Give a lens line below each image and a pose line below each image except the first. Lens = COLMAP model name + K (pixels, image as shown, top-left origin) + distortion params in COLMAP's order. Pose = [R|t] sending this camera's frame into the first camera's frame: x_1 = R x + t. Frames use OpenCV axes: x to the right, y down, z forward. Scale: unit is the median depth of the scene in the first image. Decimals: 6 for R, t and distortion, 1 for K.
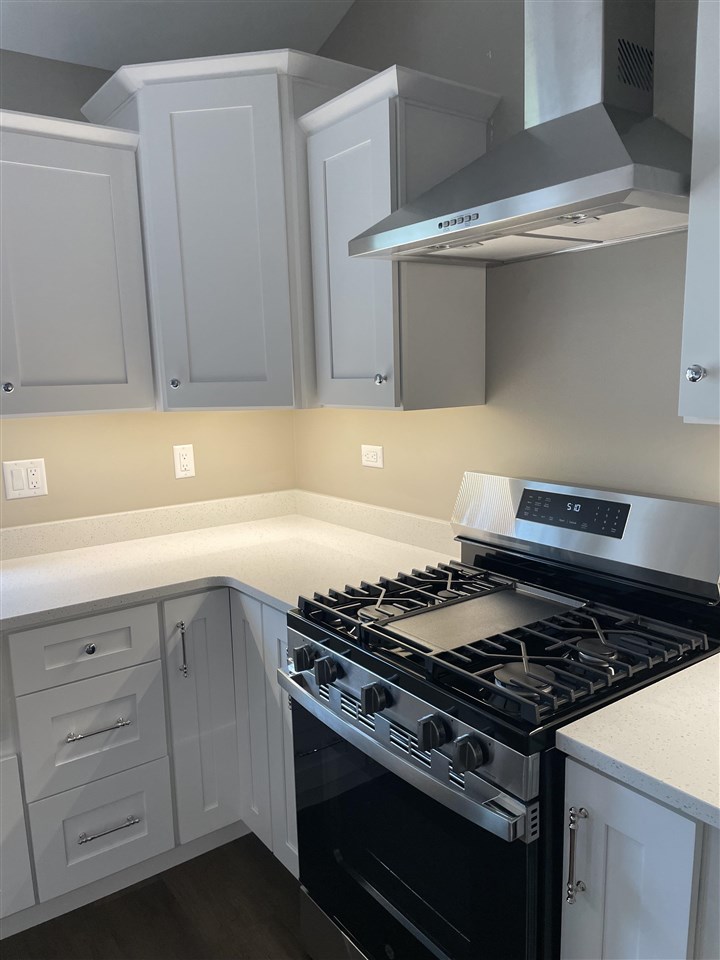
lens RADIAL K [[724.2, 0, 380.8], [0, 724.2, 510.7], [0, 0, 1]] dist [0.040918, -0.005862]
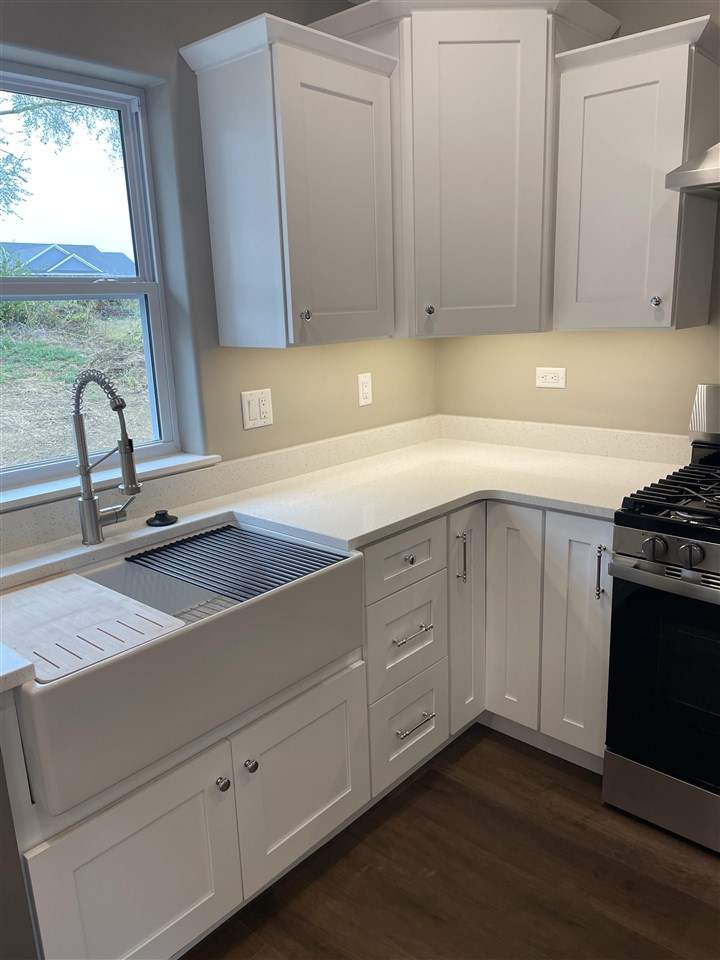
lens RADIAL K [[724.2, 0, 360.8], [0, 724.2, 481.6], [0, 0, 1]] dist [0.040918, -0.005862]
pose [[0.982683, -0.055048, 0.176931, -0.527950], [0.048003, 0.997884, 0.043859, 0.020177], [-0.178970, -0.034606, 0.983246, -0.023426]]
